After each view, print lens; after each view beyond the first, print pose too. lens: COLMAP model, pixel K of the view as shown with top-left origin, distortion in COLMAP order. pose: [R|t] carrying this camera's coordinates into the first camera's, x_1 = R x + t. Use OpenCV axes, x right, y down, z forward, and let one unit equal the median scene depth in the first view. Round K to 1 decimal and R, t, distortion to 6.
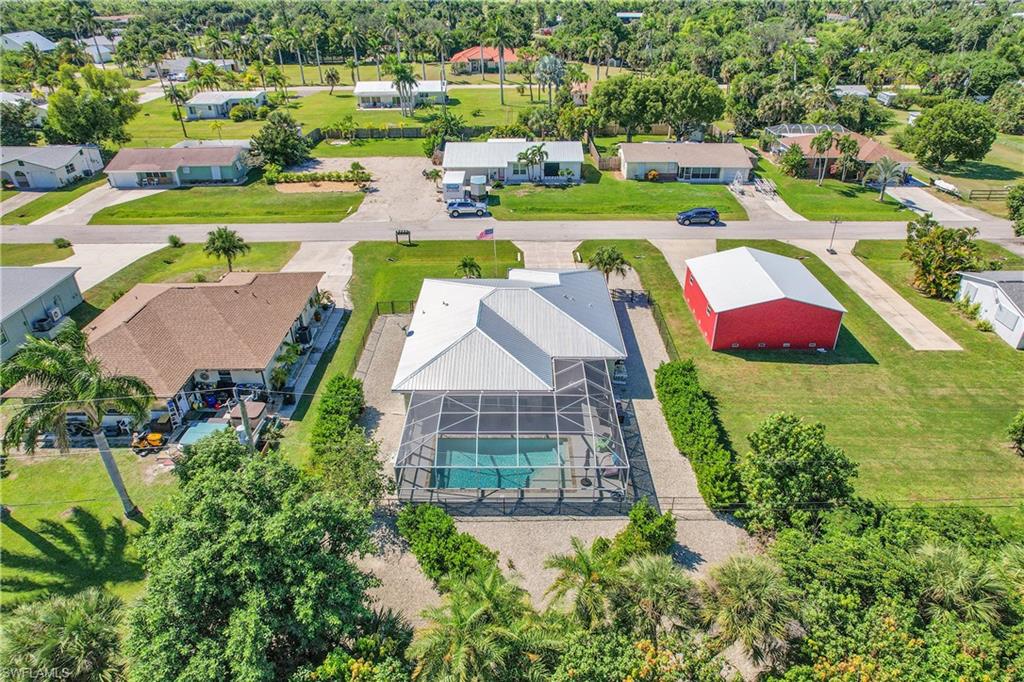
lens RADIAL K [[652.4, 0, 517.4], [0, 652.4, 343.0], [0, 0, 1]] dist [-0.068369, 0.063008]
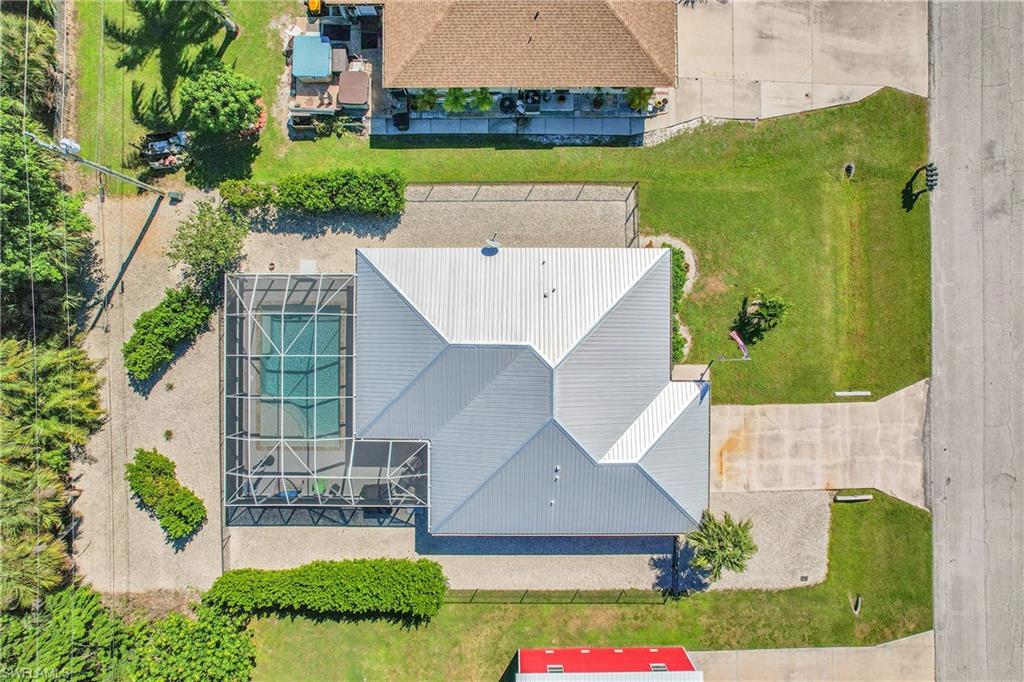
lens RADIAL K [[652.4, 0, 517.4], [0, 652.4, 343.0], [0, 0, 1]] dist [-0.068369, 0.063008]
pose [[0.001436, 0.999997, 0.002213, -0.035887], [-0.504129, -0.001187, 0.863627, -0.389170], [0.863627, -0.002356, 0.504126, 0.379639]]
